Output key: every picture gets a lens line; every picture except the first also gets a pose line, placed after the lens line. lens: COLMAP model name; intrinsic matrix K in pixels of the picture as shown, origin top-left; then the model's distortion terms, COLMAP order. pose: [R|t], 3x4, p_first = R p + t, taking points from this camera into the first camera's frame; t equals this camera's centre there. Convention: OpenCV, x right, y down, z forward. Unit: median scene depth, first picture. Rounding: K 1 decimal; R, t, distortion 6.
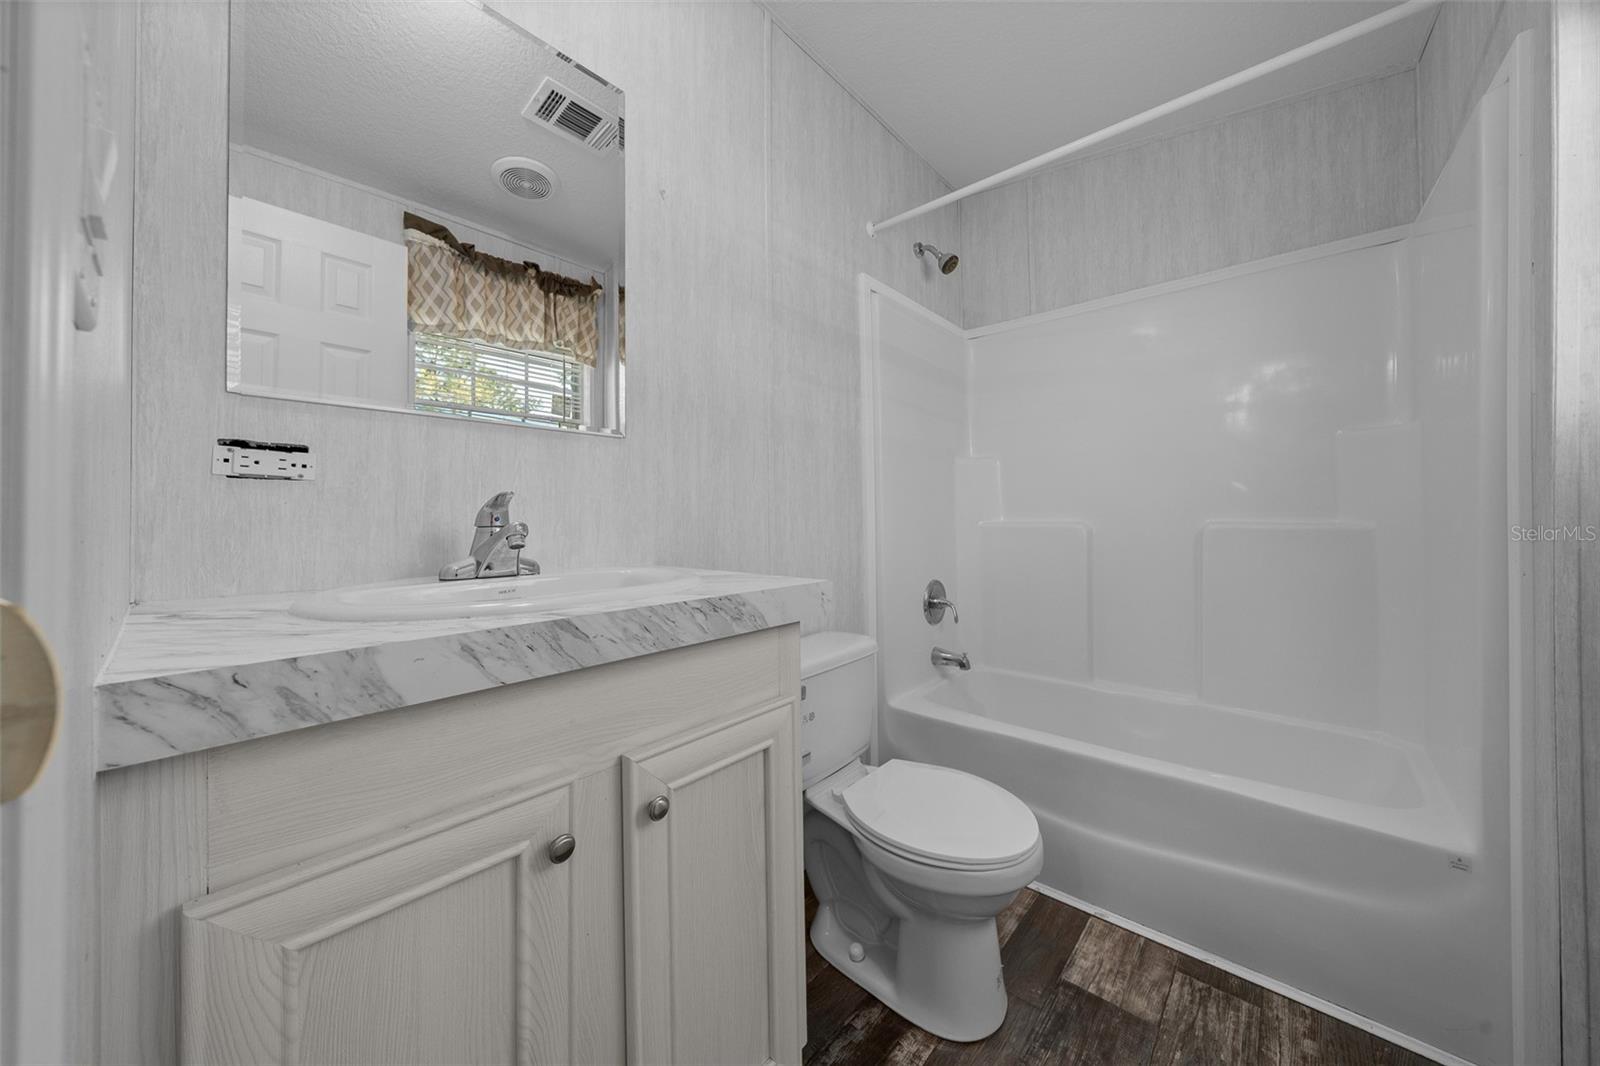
lens RADIAL K [[551.6, 0, 813.0], [0, 551.6, 528.6], [0, 0, 1]] dist [-0.002093, -0.000100]
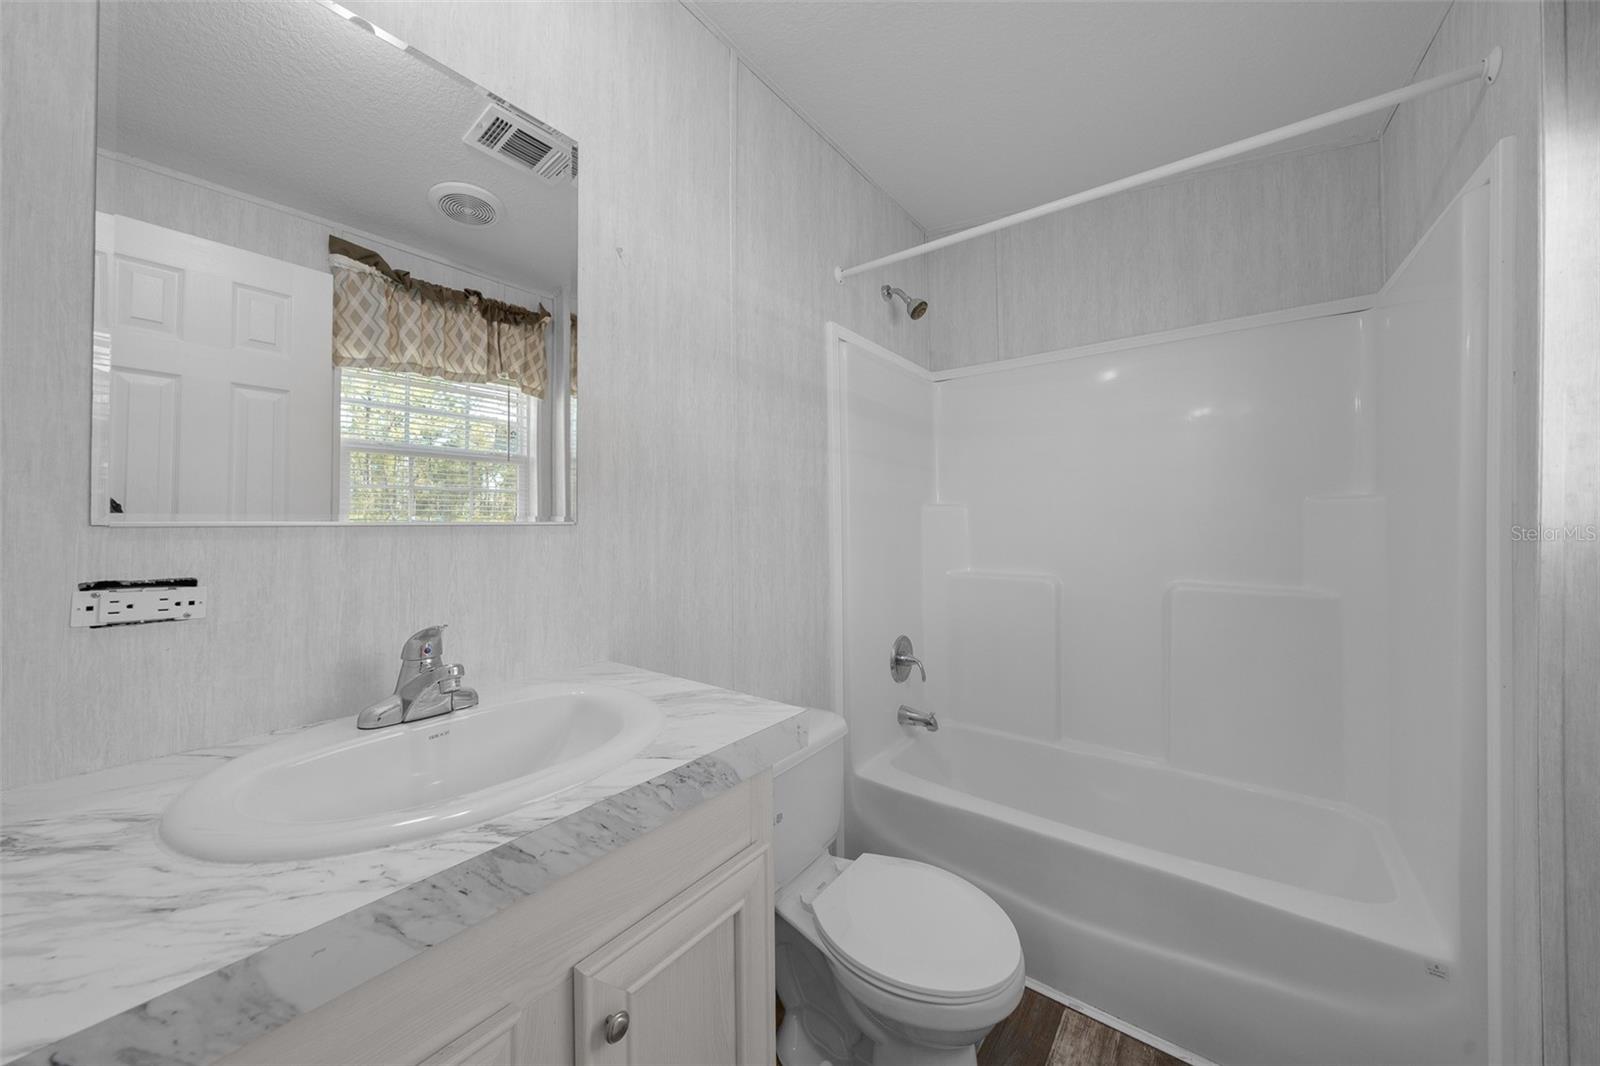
lens RADIAL K [[557.6, 0, 800.0], [0, 557.6, 533.0], [0, 0, 1]] dist [-0.002429, -0.000009]
pose [[0.998289, 0.005480, 0.058209, -0.019052], [-0.005450, 0.999985, -0.000660, -0.108319], [-0.058212, 0.000342, 0.998304, 0.043659]]
